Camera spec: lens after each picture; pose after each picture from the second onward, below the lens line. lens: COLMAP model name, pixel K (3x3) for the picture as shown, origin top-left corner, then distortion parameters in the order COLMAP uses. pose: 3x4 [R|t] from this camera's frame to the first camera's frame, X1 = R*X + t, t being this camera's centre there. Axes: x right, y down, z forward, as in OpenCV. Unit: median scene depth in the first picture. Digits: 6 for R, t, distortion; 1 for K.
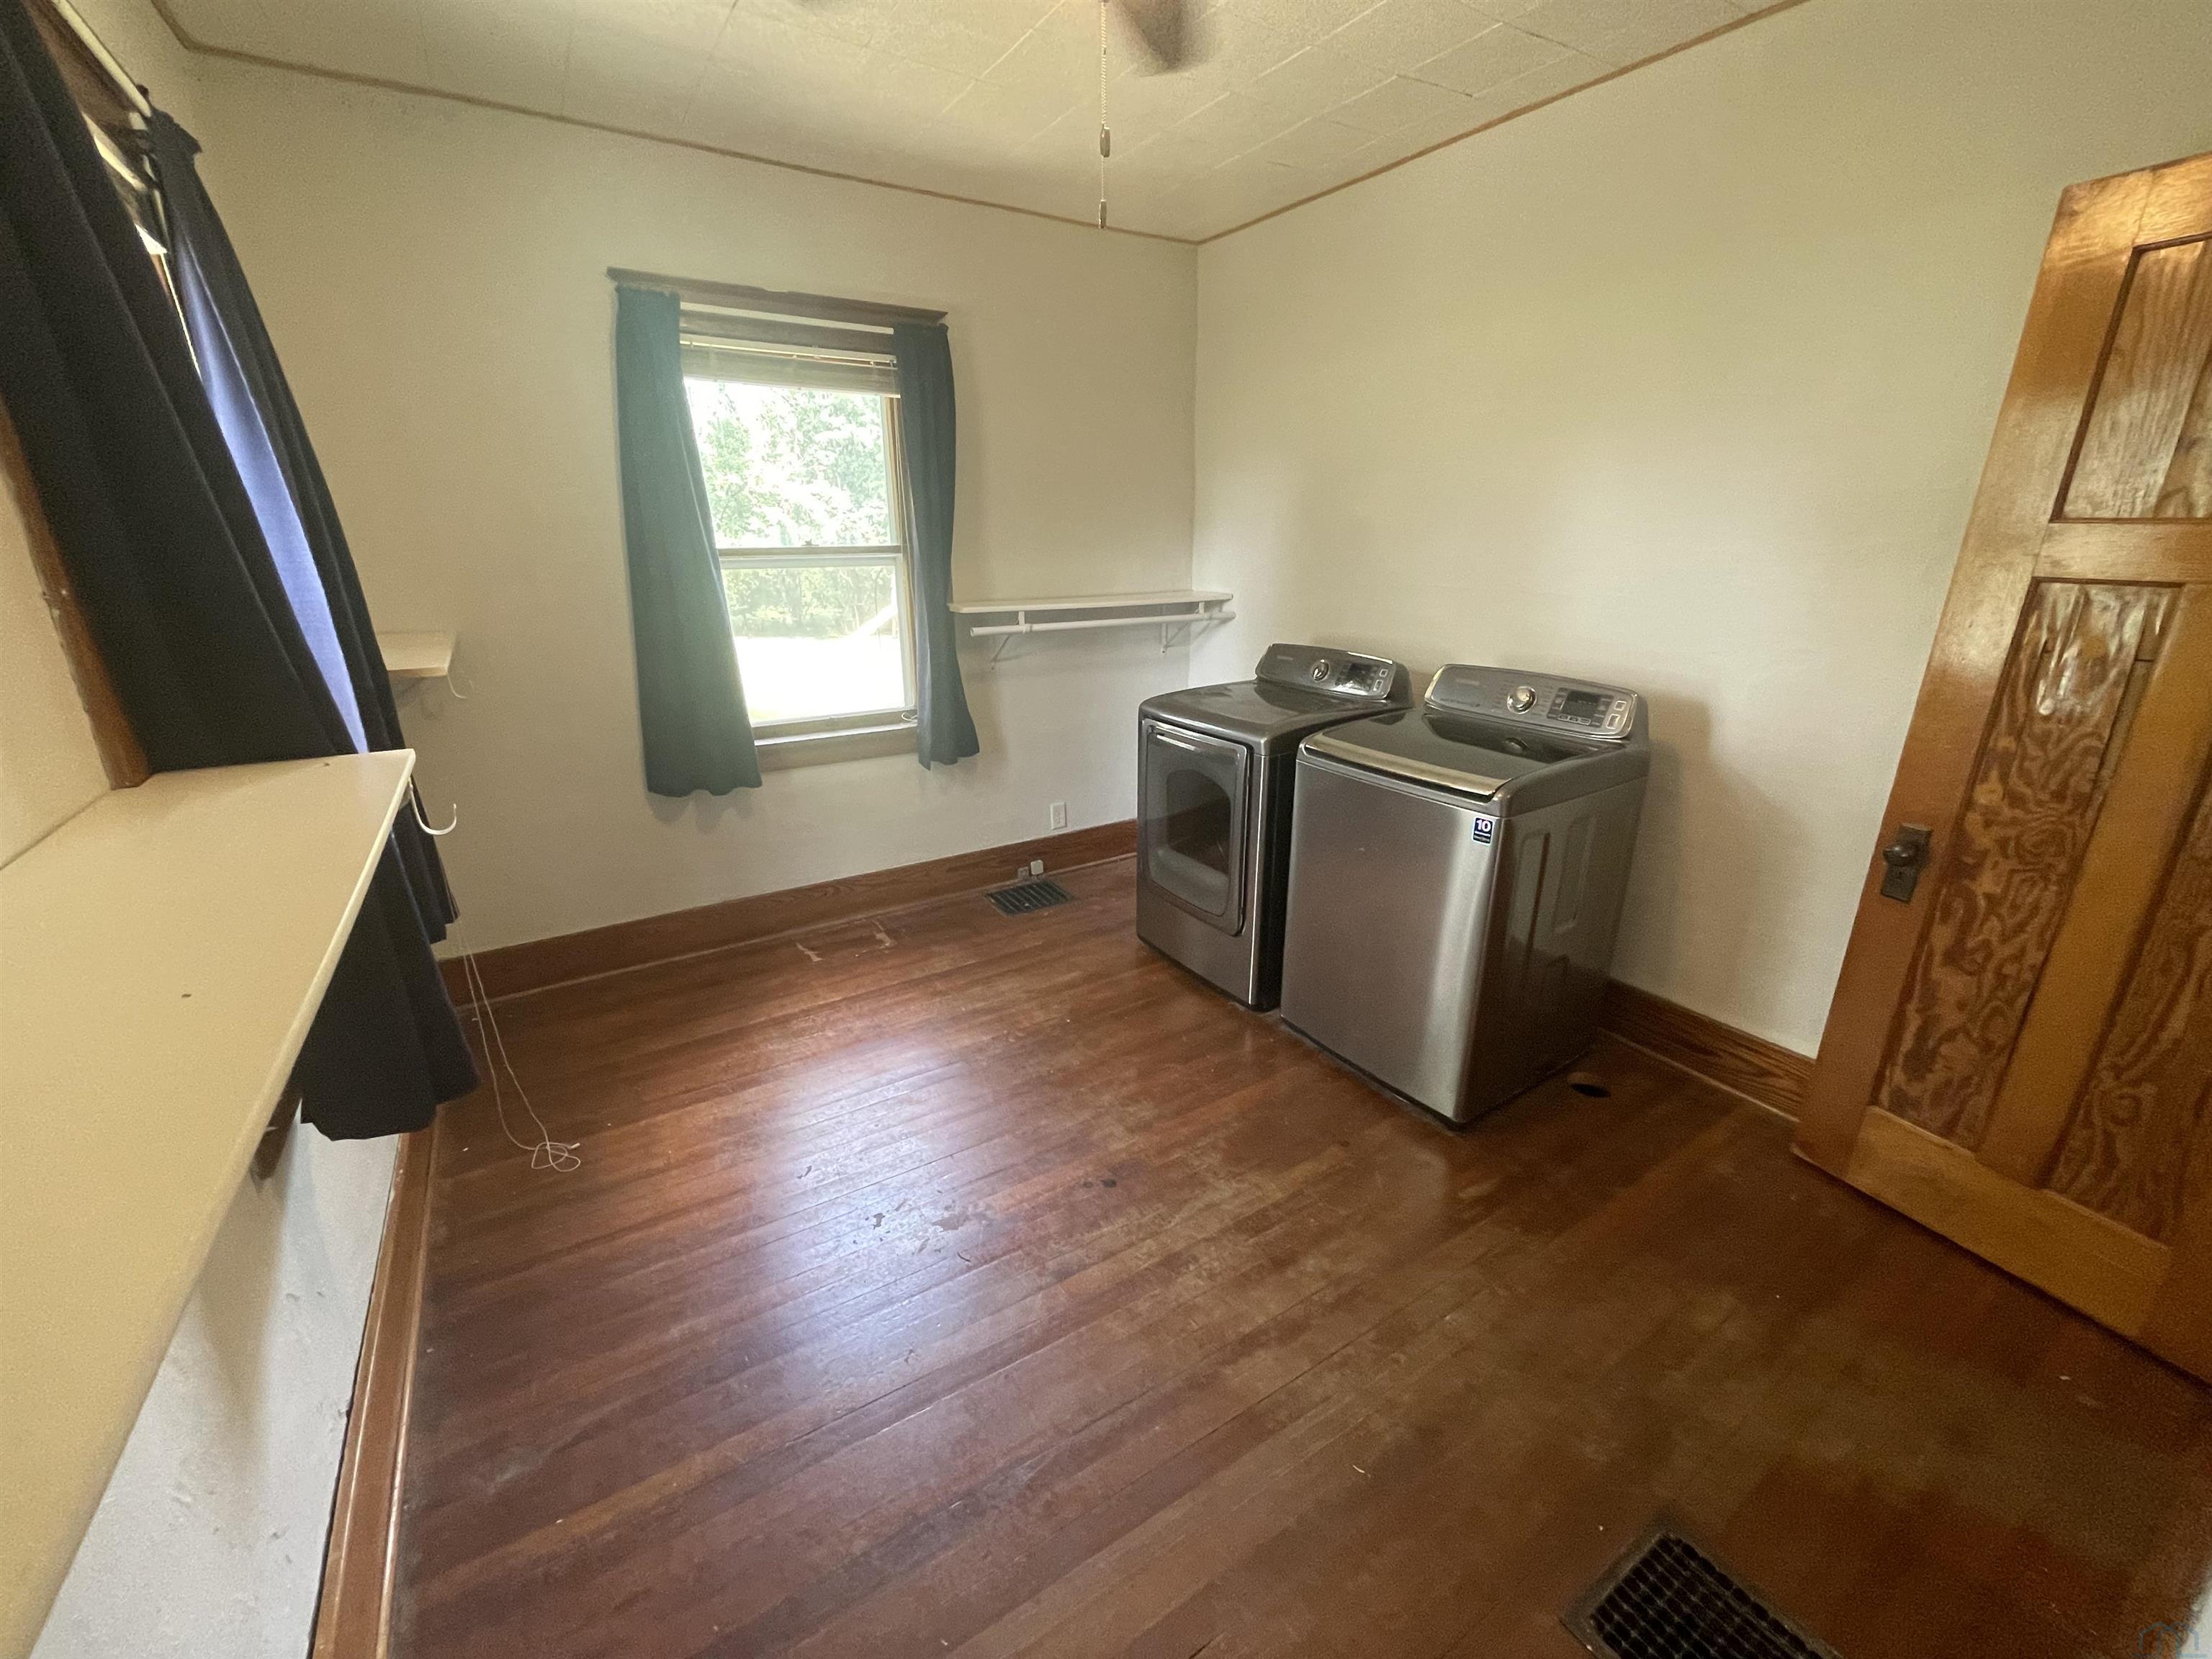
lens RADIAL K [[889.7, 0, 1098.5], [0, 889.7, 822.0], [0, 0, 1]] dist [-0.002426, -0.000166]
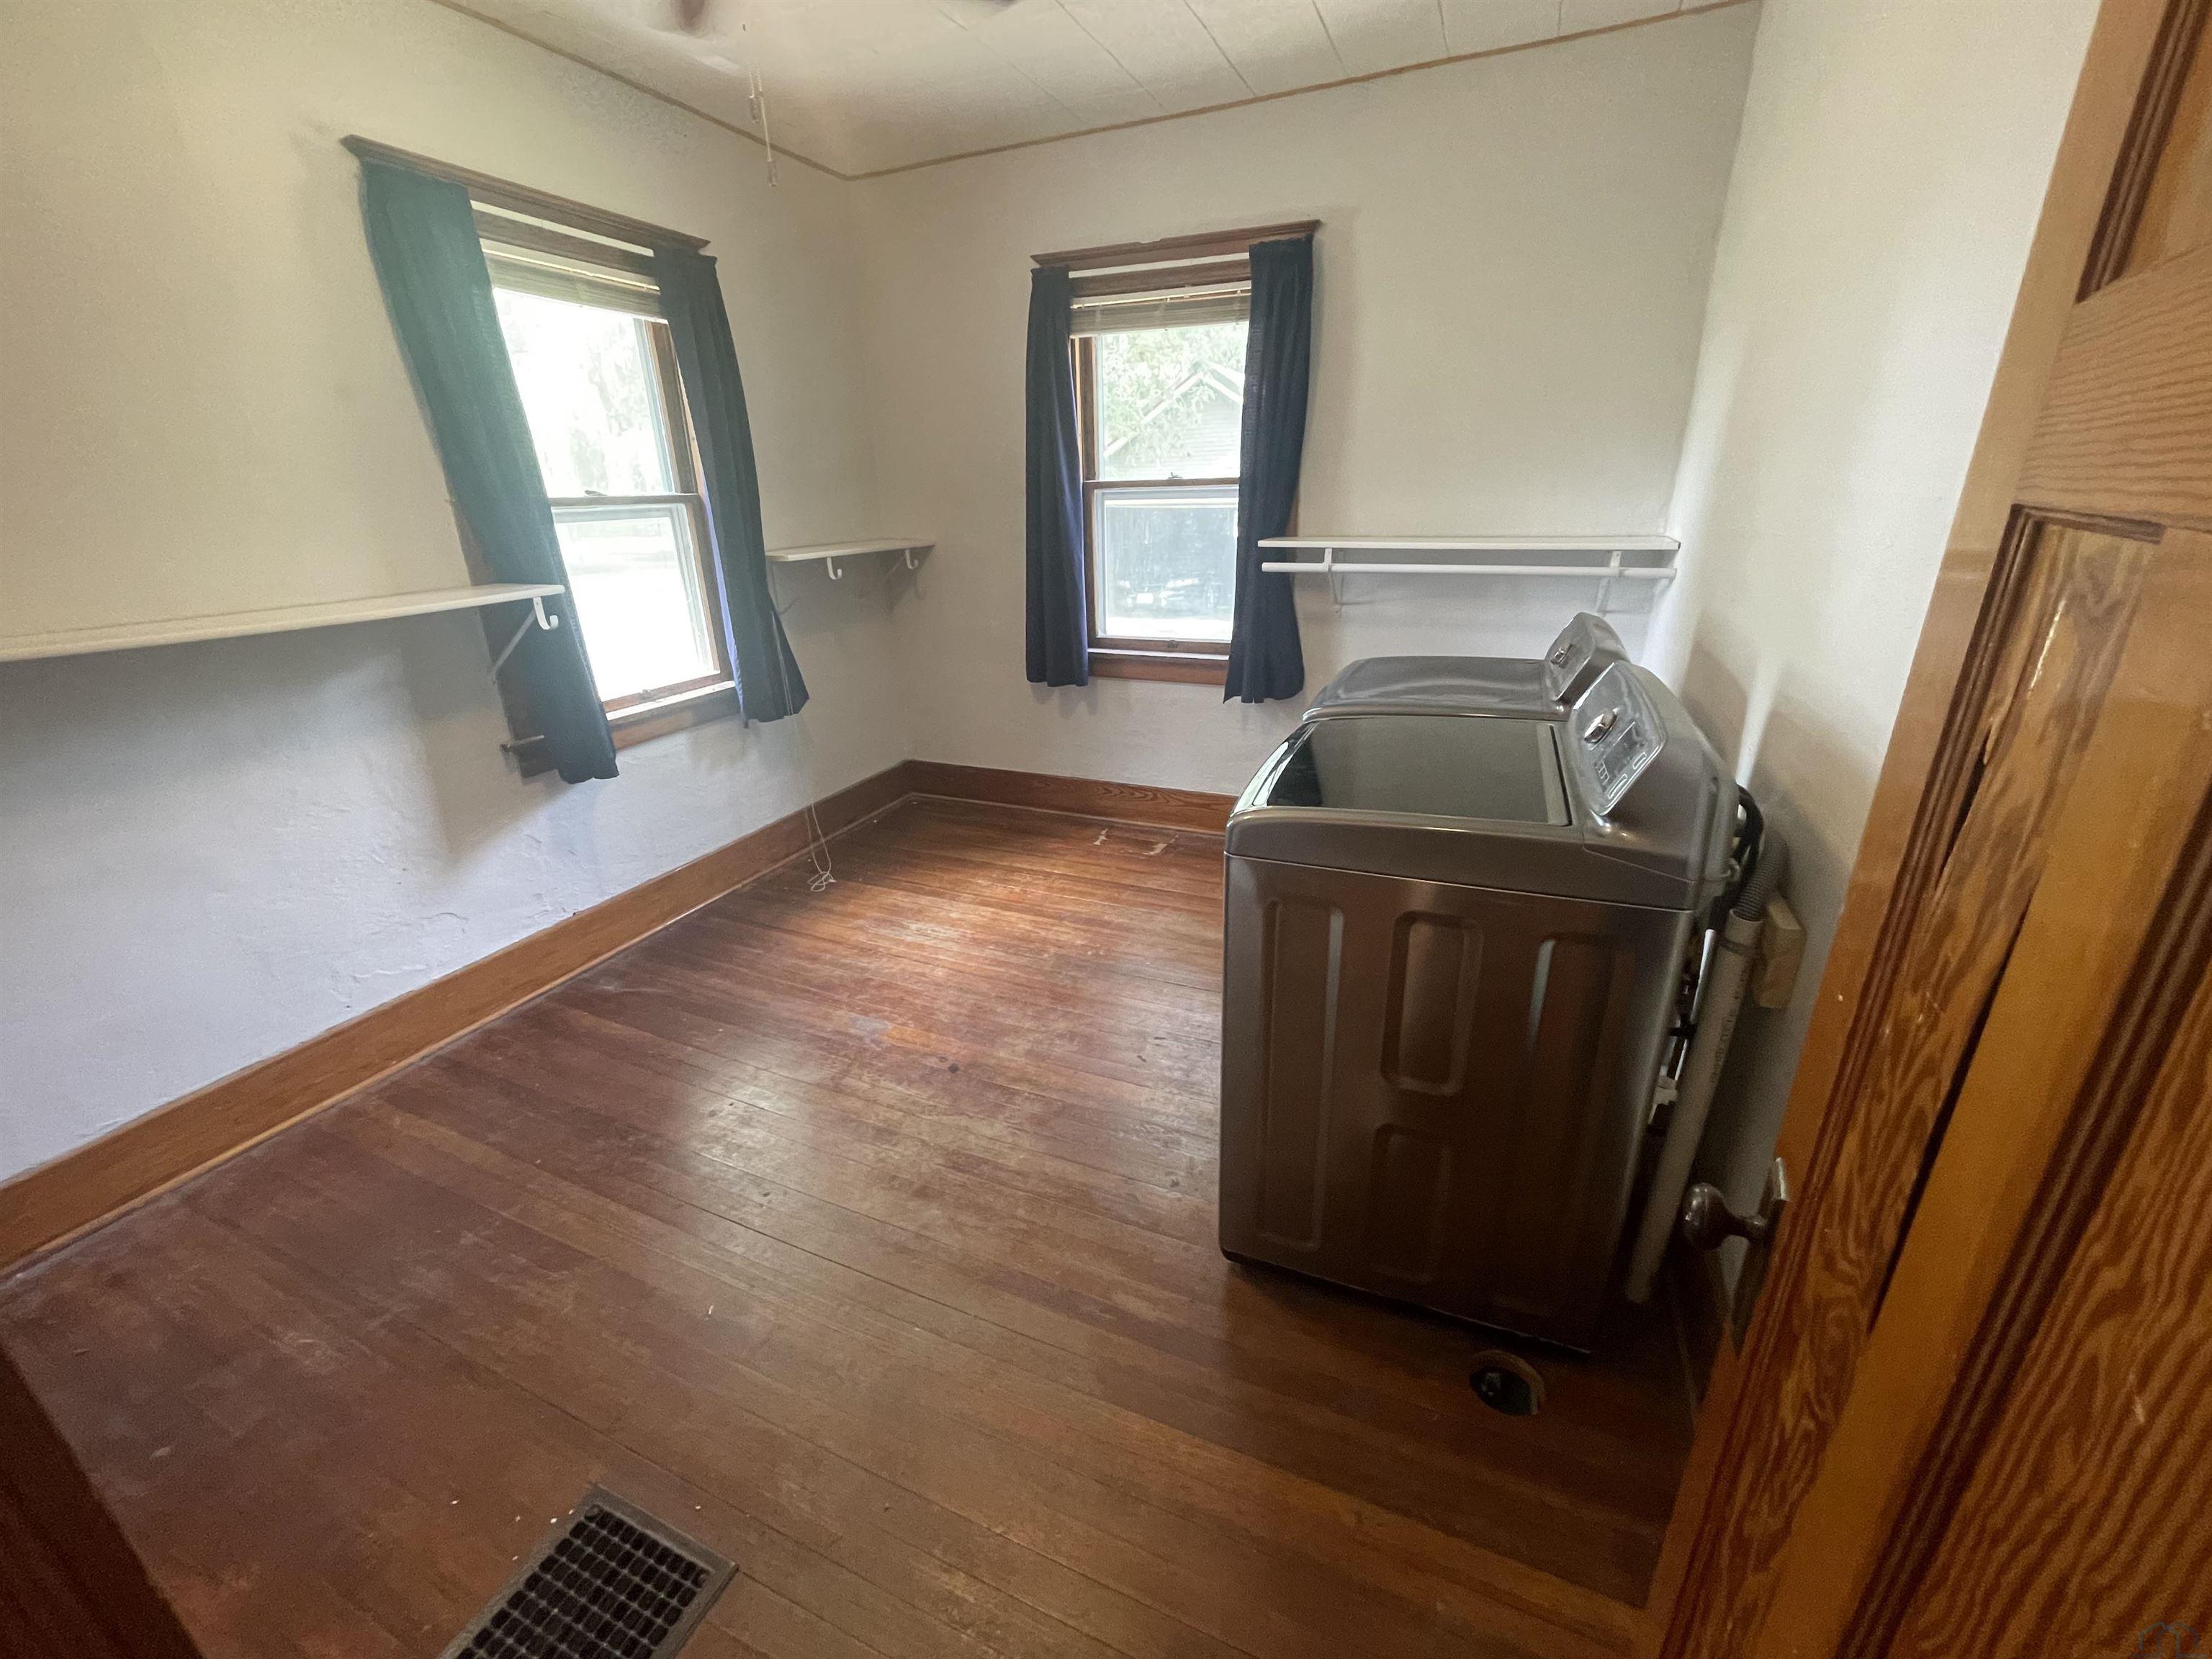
lens RADIAL K [[897.6, 0, 1100.6], [0, 897.6, 814.7], [0, 0, 1]] dist [-0.000539, -0.000067]
pose [[0.559914, 0.278249, -0.780432, 0.621490], [-0.238739, 0.956155, 0.169619, -0.084616], [0.793411, 0.091348, 0.601793, 0.318592]]
